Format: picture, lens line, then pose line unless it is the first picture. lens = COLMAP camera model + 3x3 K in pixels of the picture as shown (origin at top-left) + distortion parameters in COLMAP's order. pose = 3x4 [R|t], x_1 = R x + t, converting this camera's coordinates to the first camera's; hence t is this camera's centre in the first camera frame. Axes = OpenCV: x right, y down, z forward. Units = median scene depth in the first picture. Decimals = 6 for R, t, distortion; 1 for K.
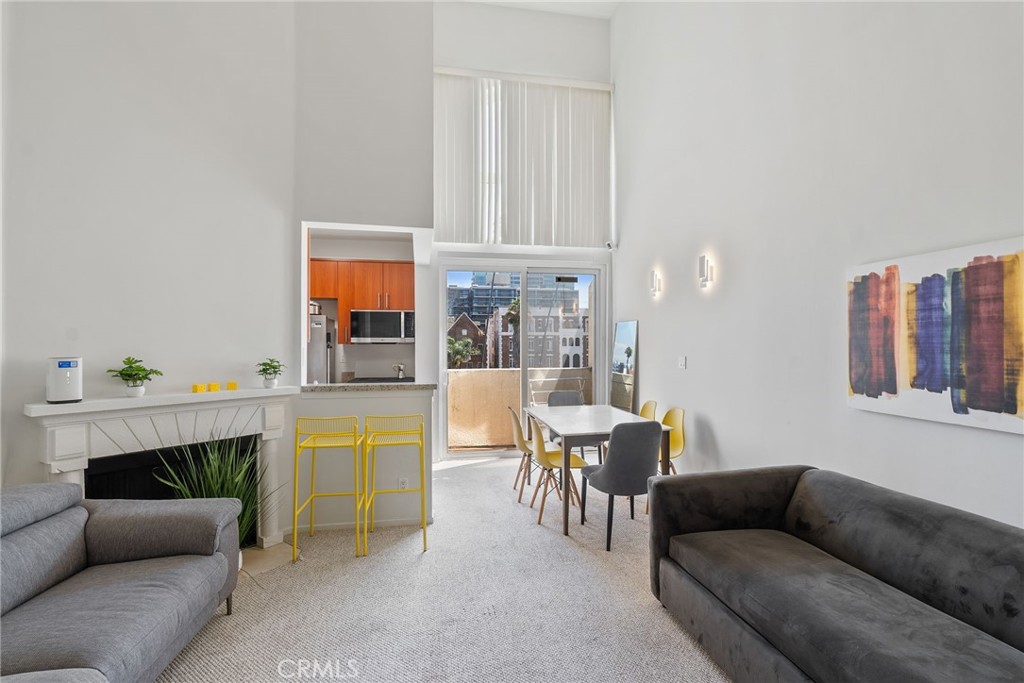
lens RADIAL K [[477.7, 0, 512.0], [0, 477.7, 341.5], [0, 0, 1]] dist [-0.001523, 0.000218]
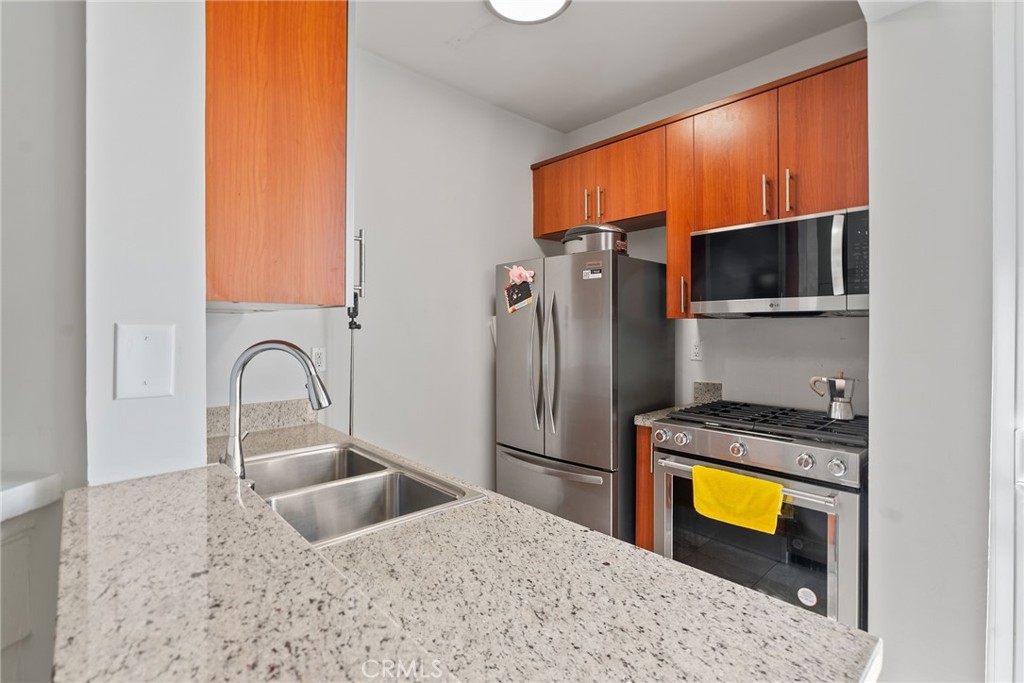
lens RADIAL K [[477.7, 0, 512.0], [0, 477.7, 341.5], [0, 0, 1]] dist [-0.001523, 0.000218]
pose [[0.541729, 0.028473, -0.840071, -0.129576], [0.007025, 0.999238, 0.038399, 0.014528], [0.840524, -0.026704, 0.541116, 1.072648]]
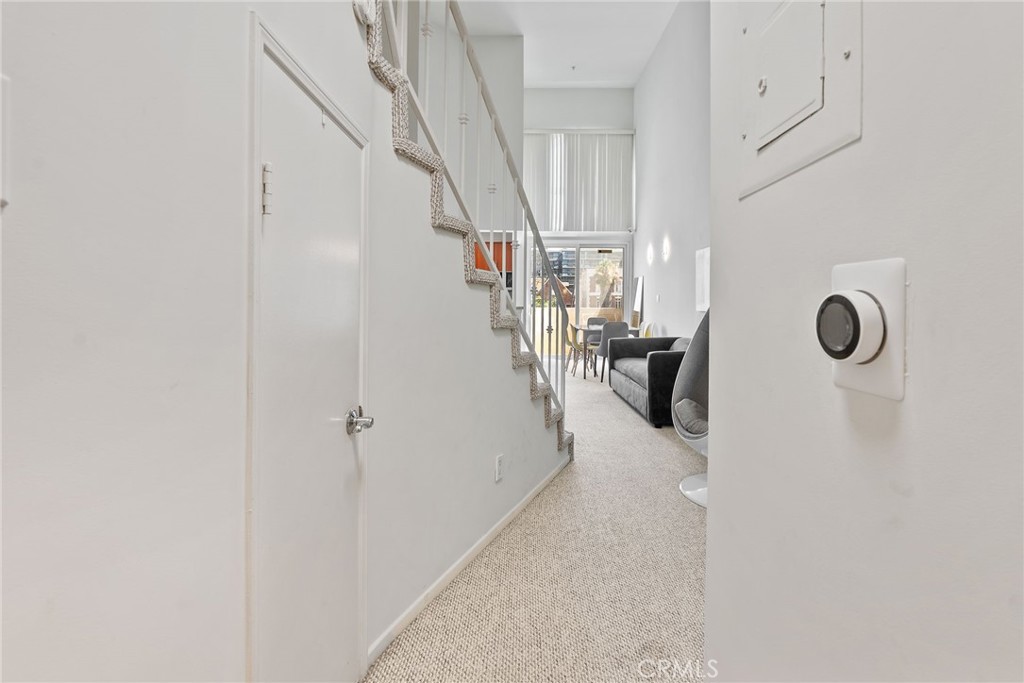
lens RADIAL K [[466.1, 0, 516.8], [0, 466.1, 302.8], [0, 0, 1]] dist [-0.002331, -0.000154]
pose [[0.983674, 0.008719, -0.179749, 0.183231], [-0.008527, 0.999962, 0.001837, 0.073370], [0.179758, -0.000274, 0.983711, -1.030009]]
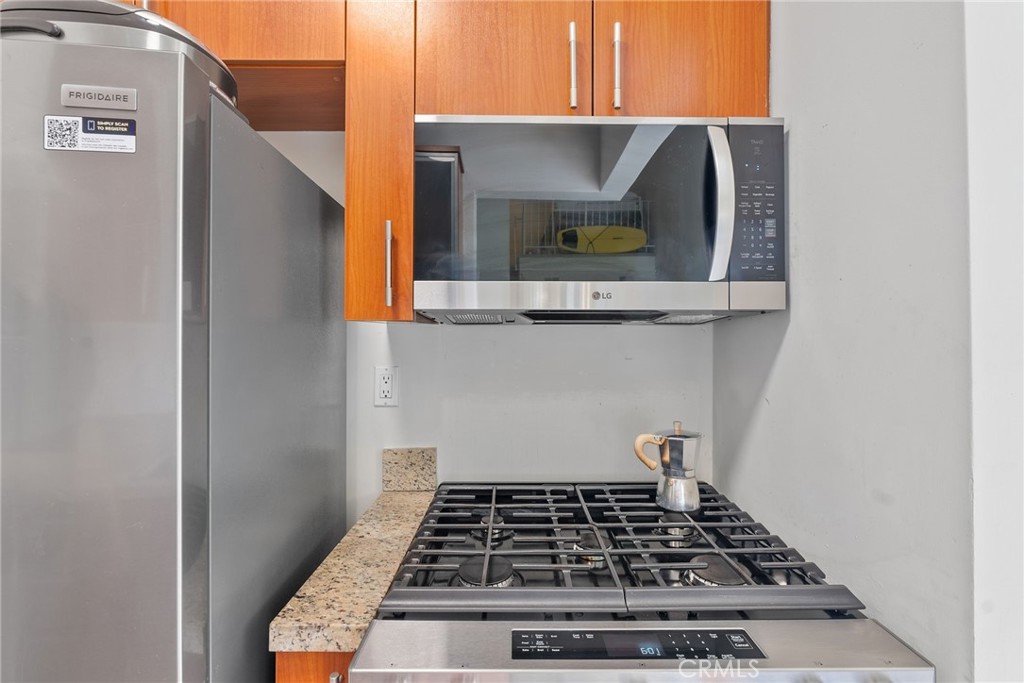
lens RADIAL K [[455.6, 0, 517.0], [0, 455.6, 326.9], [0, 0, 1]] dist [-0.002158, -0.000186]
pose [[0.986519, 0.001107, -0.163642, -0.450482], [-0.002567, 0.999959, -0.008711, 0.014956], [0.163625, 0.009013, 0.986481, 1.390410]]
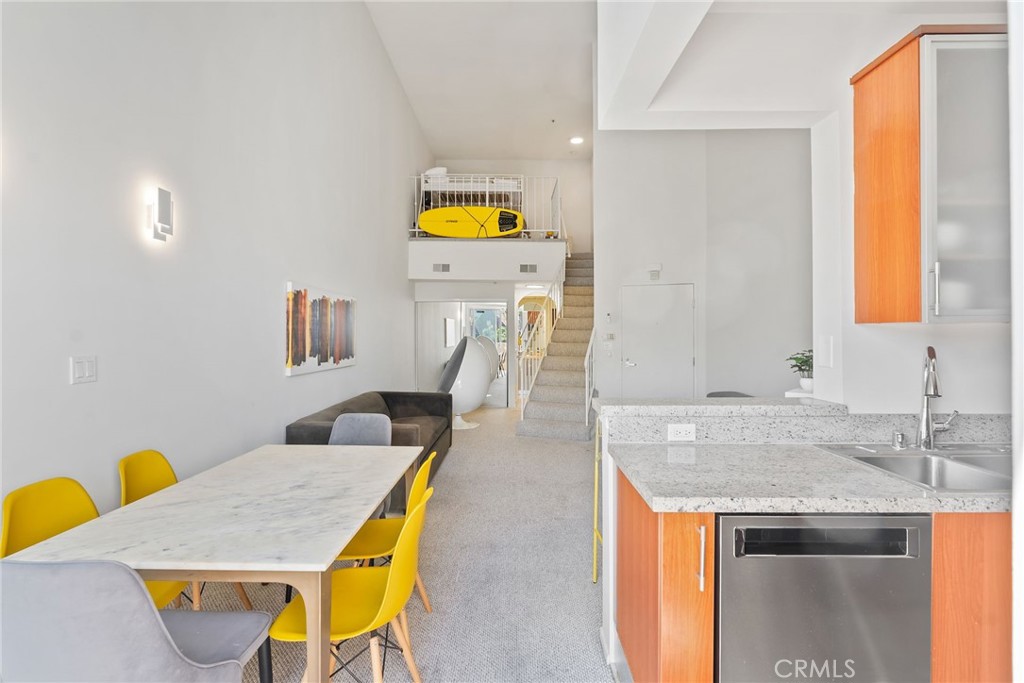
lens RADIAL K [[468.3, 0, 512.0], [0, 468.3, 341.5], [0, 0, 1]] dist [-0.002483, -0.000188]
pose [[-0.983208, -0.000126, 0.182488, -0.177436], [0.001104, 0.999977, 0.006634, 0.015986], [-0.182485, 0.006724, -0.983186, 1.693435]]
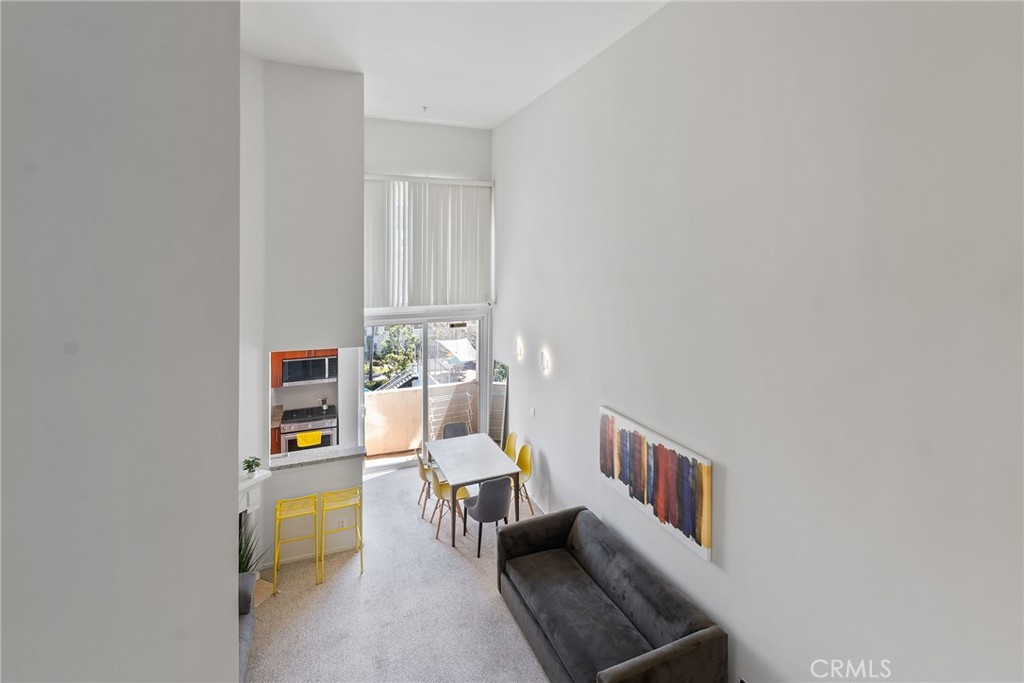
lens RADIAL K [[492.6, 0, 523.4], [0, 492.6, 262.9], [0, 0, 1]] dist [-0.000112, 0.000361]
pose [[0.973790, 0.003226, 0.227426, -0.034776], [-0.005656, 0.999934, 0.010036, -0.547199], [-0.227378, -0.011060, 0.973744, -0.623410]]
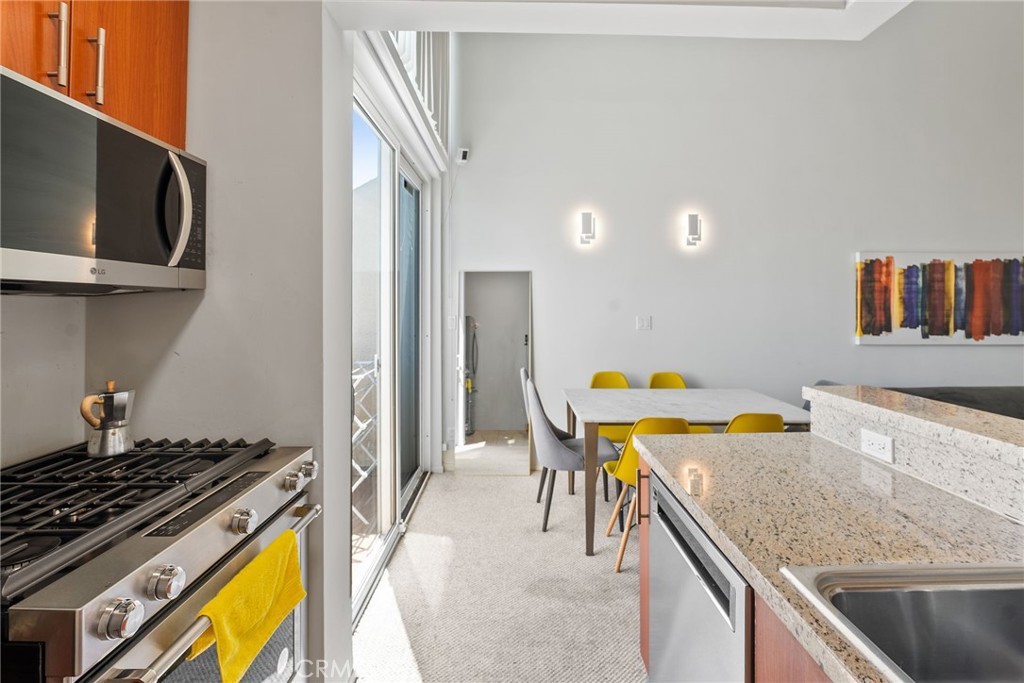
lens RADIAL K [[466.1, 0, 516.8], [0, 466.1, 302.8], [0, 0, 1]] dist [-0.002331, -0.000154]
pose [[0.166843, 0.008115, 0.985950, -0.693219], [-0.004469, 0.999962, -0.007475, 0.015867], [-0.985973, -0.003159, 0.166873, 1.340660]]
